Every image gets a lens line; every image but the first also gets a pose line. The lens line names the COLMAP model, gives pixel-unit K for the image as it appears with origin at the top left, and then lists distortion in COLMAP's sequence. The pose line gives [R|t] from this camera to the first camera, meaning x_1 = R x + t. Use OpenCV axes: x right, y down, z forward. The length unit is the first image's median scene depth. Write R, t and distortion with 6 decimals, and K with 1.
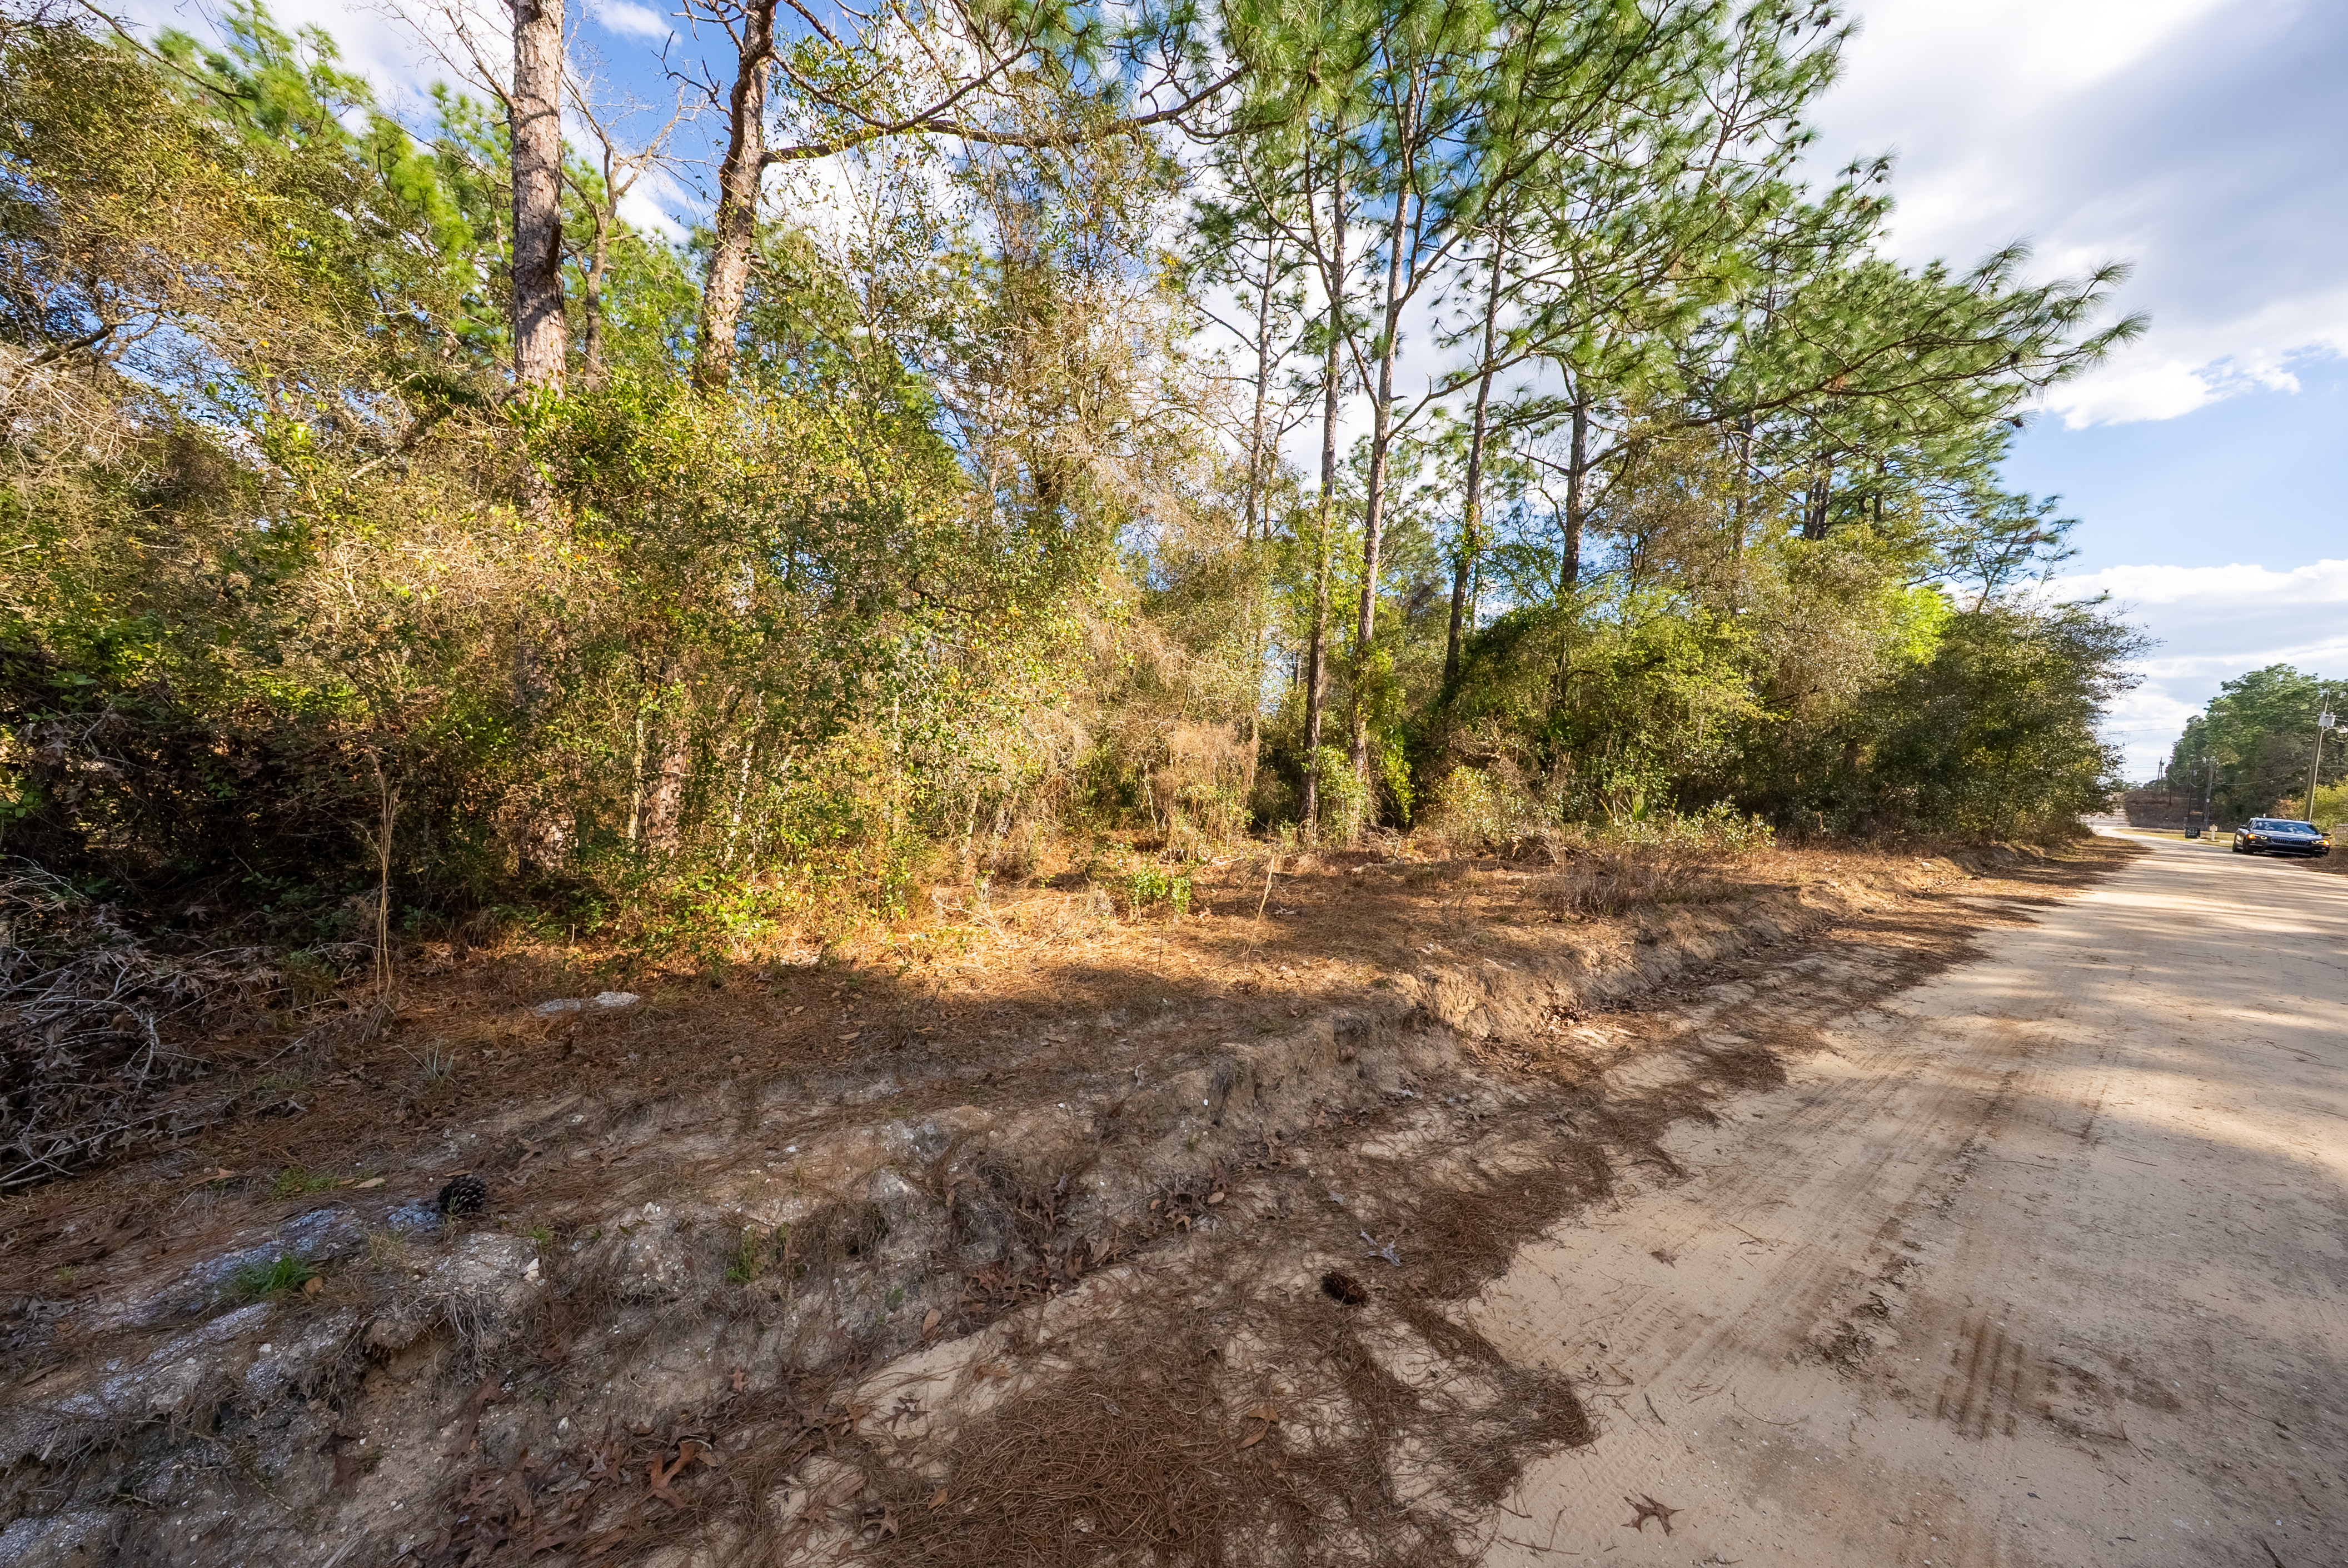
lens RADIAL K [[688.7, 0, 1175.1], [0, 688.7, 775.5], [0, 0, 1]] dist [-0.004382, -0.000327]
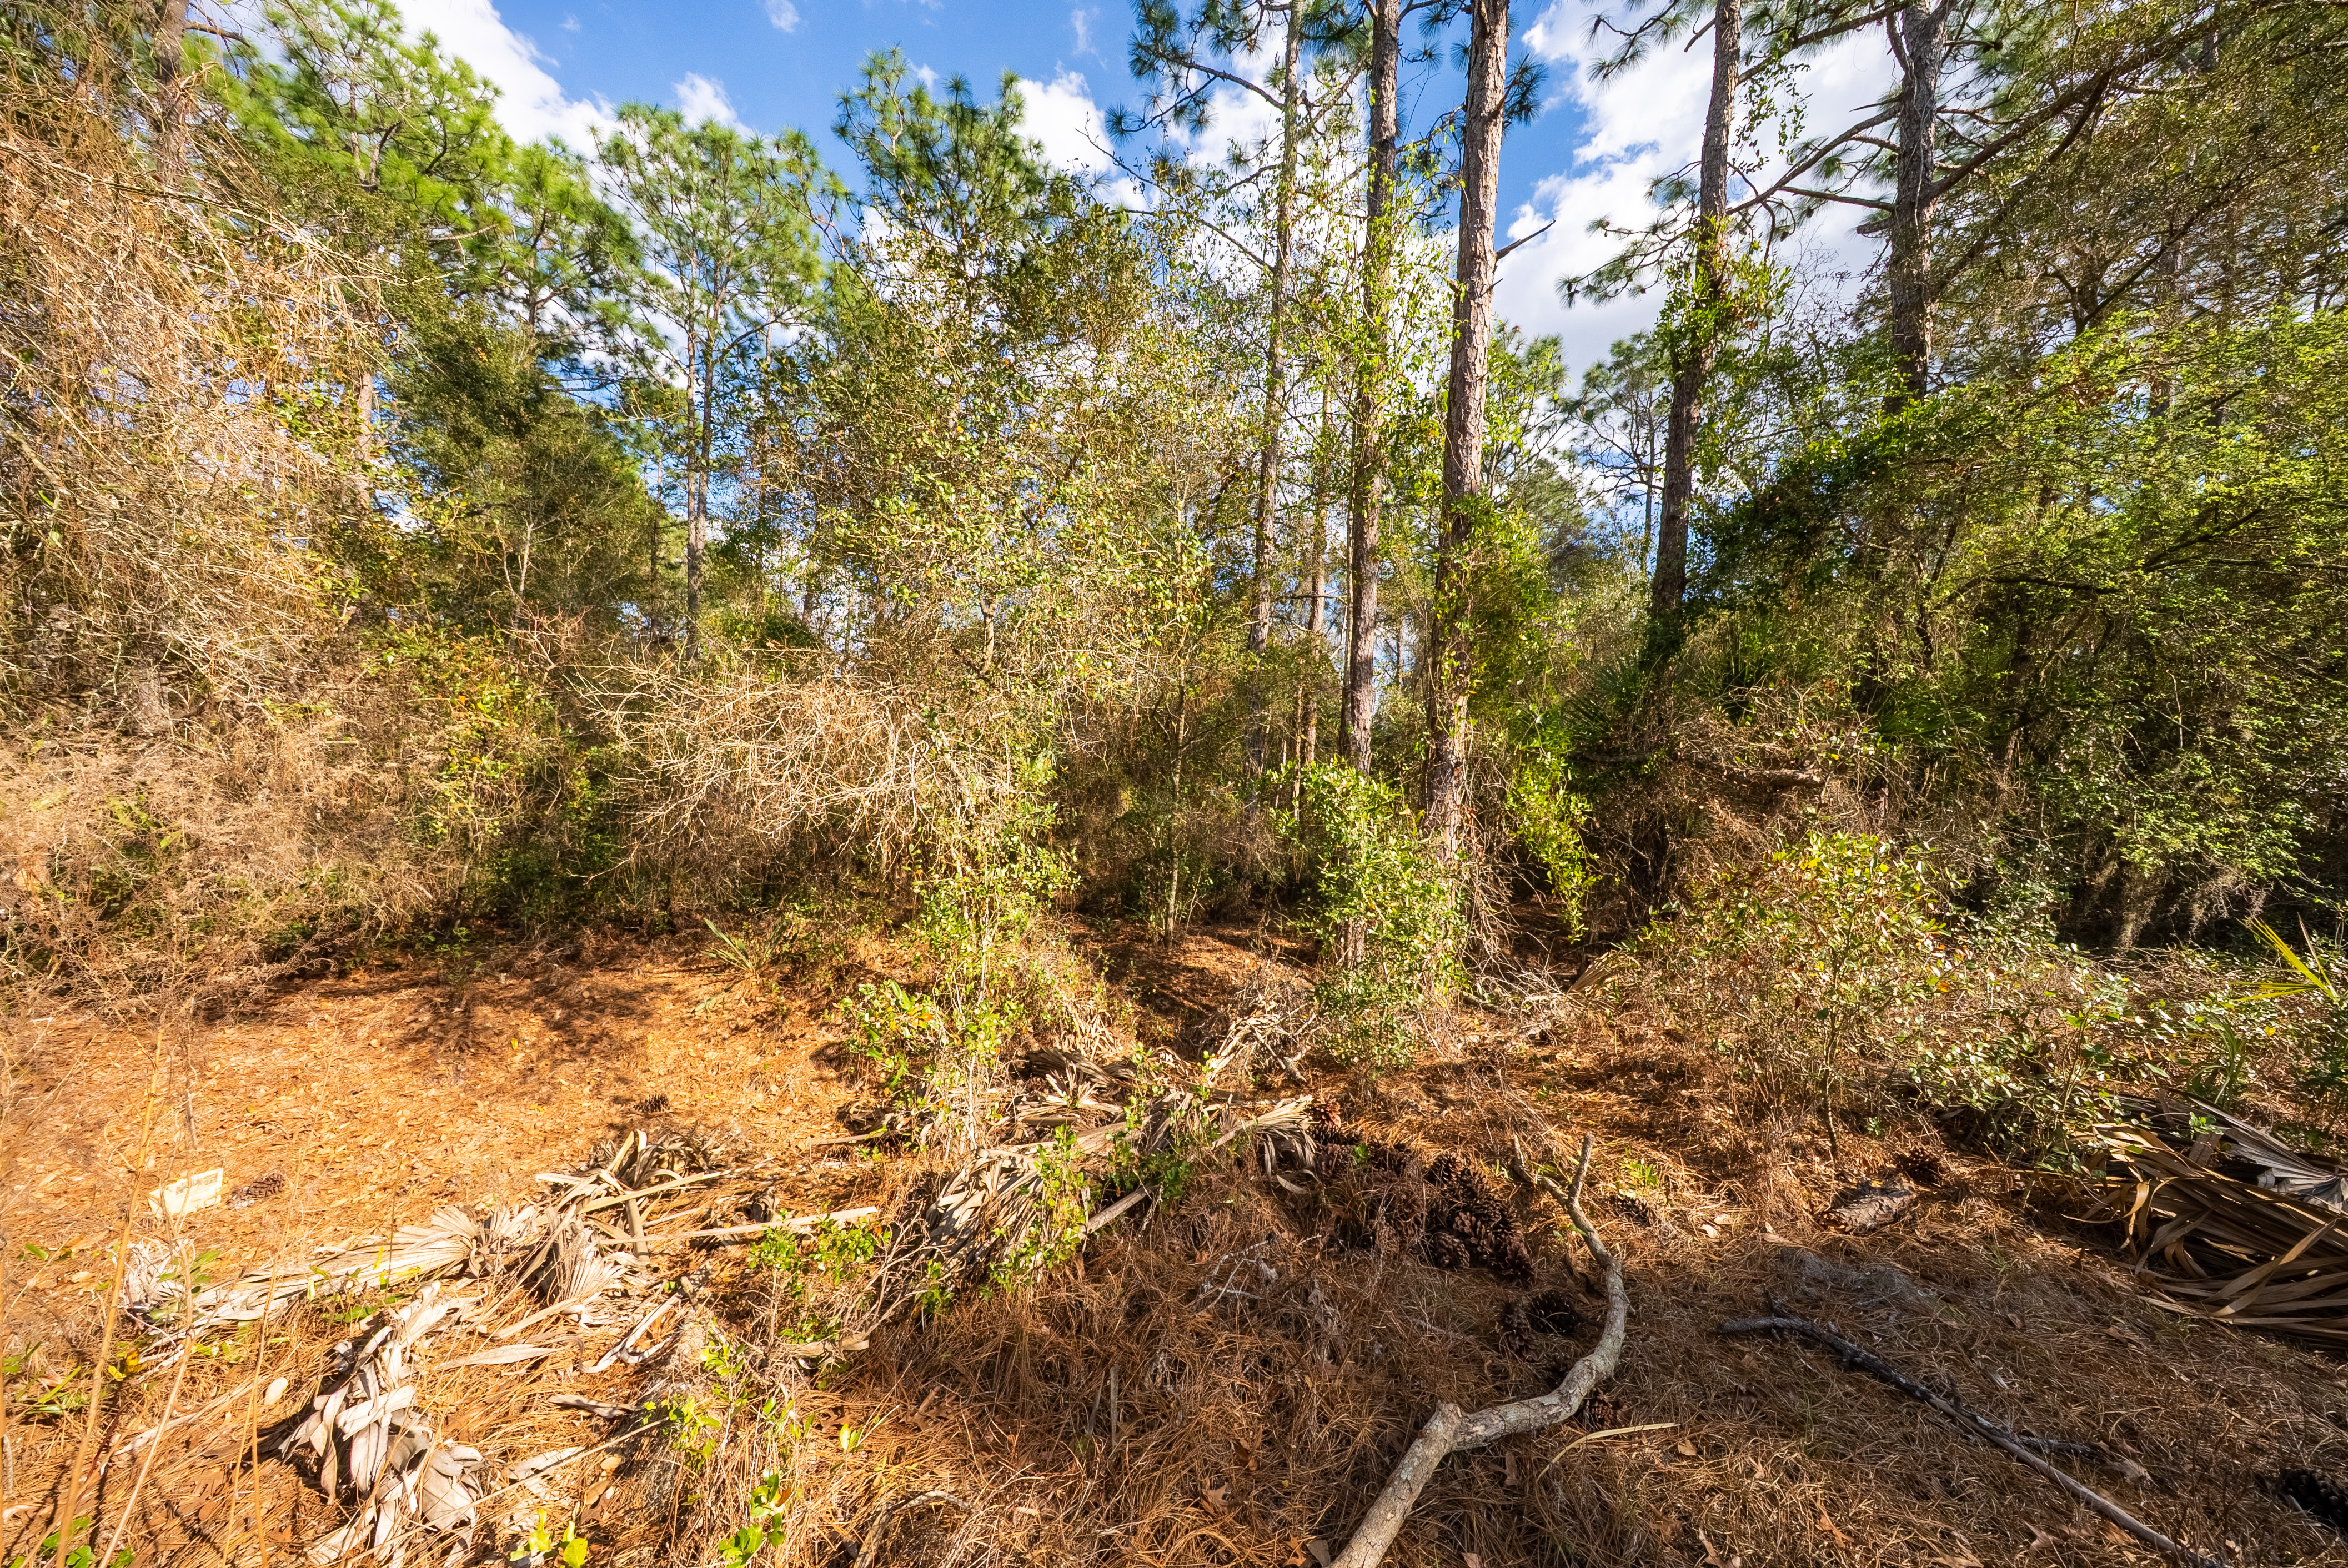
lens RADIAL K [[688.7, 0, 1172.4], [0, 688.7, 783.2], [0, 0, 1]] dist [-0.004382, -0.000327]
pose [[0.987302, -0.008523, -0.158627, 0.166945], [0.006361, 0.999880, -0.014135, -0.022839], [0.158728, 0.012947, 0.987237, 0.565960]]
